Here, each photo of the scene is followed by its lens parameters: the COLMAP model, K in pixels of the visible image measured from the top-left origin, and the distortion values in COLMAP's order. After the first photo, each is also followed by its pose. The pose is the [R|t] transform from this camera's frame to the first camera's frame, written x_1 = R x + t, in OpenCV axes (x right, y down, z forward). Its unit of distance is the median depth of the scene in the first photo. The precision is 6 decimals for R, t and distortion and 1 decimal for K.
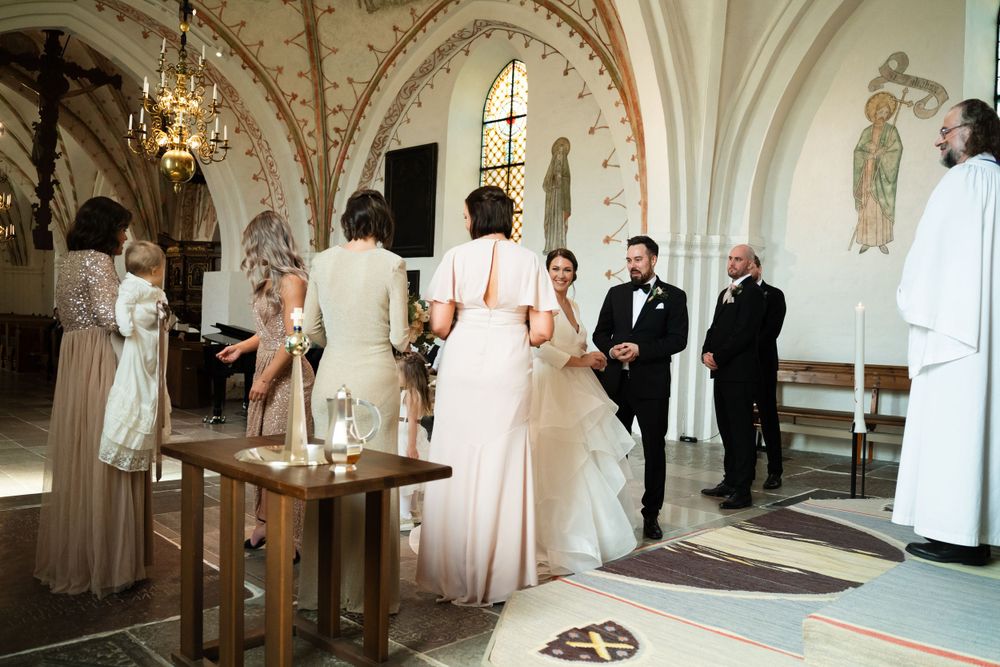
lens RADIAL K [[815.4, 0, 499.7], [0, 815.4, 329.2], [0, 0, 1]] dist [-0.101565, 0.065308]
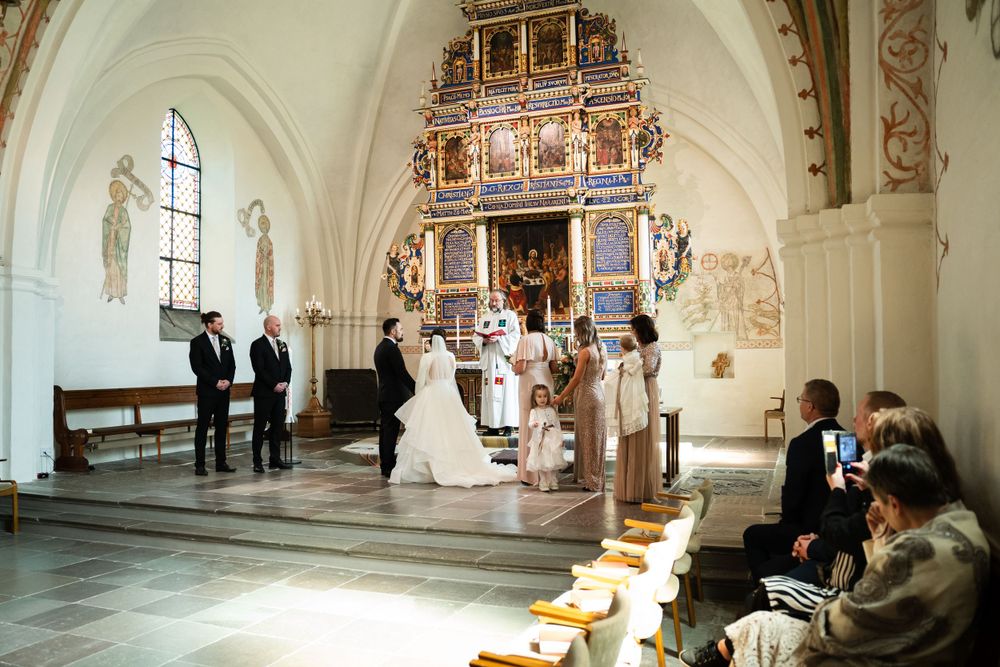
lens RADIAL K [[815.4, 0, 492.5], [0, 815.4, 333.9], [0, 0, 1]] dist [-0.101565, 0.065308]
pose [[-0.386255, -0.002882, 0.922387, -0.681681], [-0.008264, 0.999966, -0.000336, -0.033840], [-0.922355, -0.007752, -0.386266, 0.651713]]
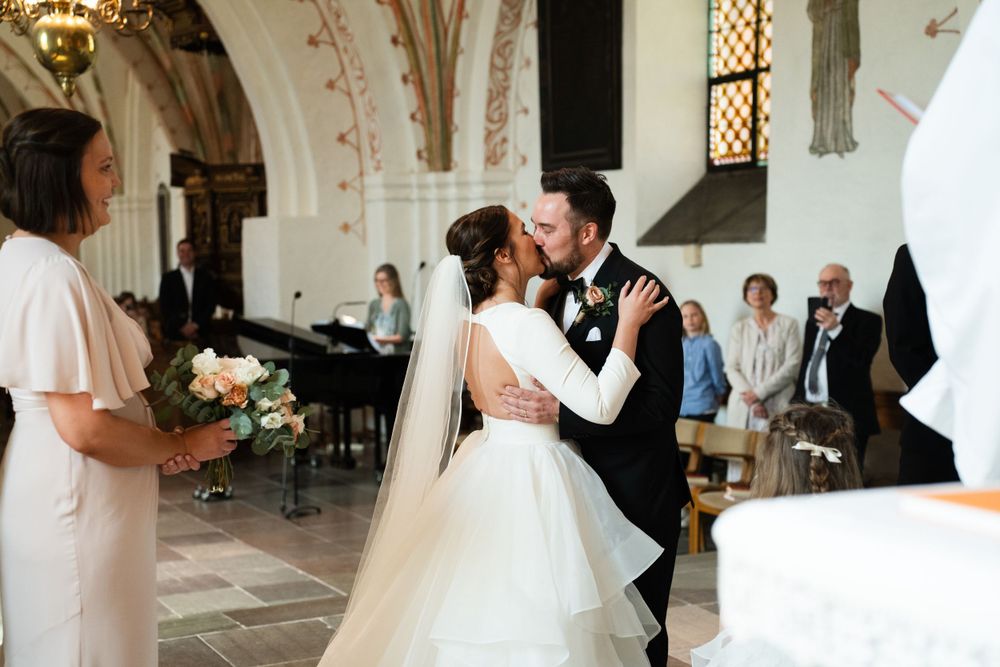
lens RADIAL K [[1480.1, 0, 493.0], [0, 1480.1, 331.3], [0, 0, 1]] dist [0.314882, 0.000000]
pose [[0.950843, -0.035166, -0.307669, 0.142150], [0.046985, 0.998412, 0.031091, -0.020728], [0.306087, -0.044019, 0.950985, 0.068509]]
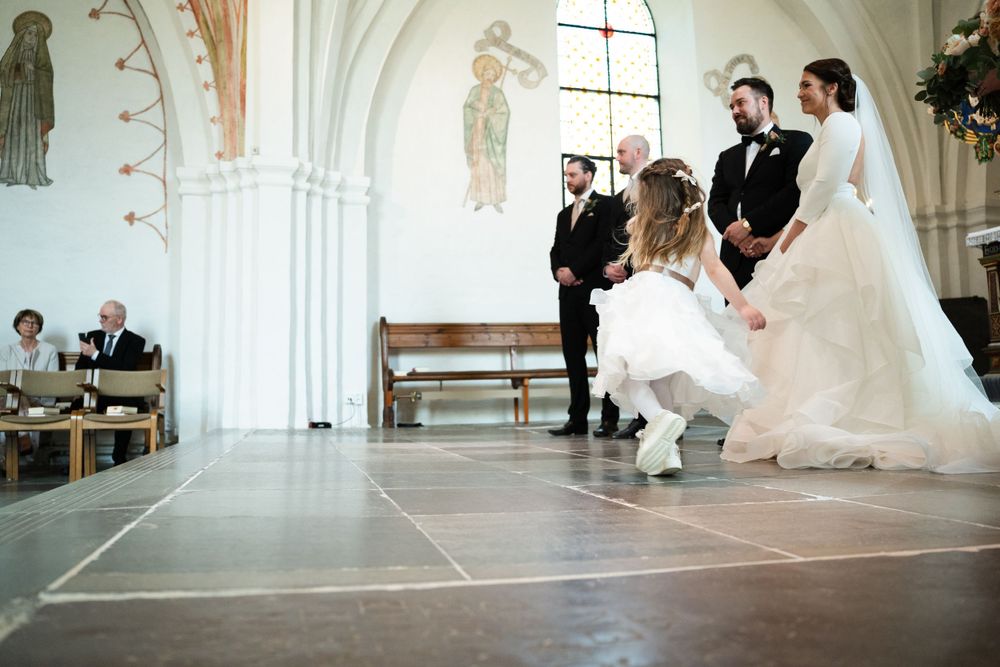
lens RADIAL K [[815.4, 0, 500.9], [0, 815.4, 328.1], [0, 0, 1]] dist [-0.101565, 0.065308]
pose [[0.512989, 0.023713, 0.858068, -0.260304], [0.043791, 0.997594, -0.053749, 0.070200], [-0.857278, 0.065149, 0.510716, 0.339874]]
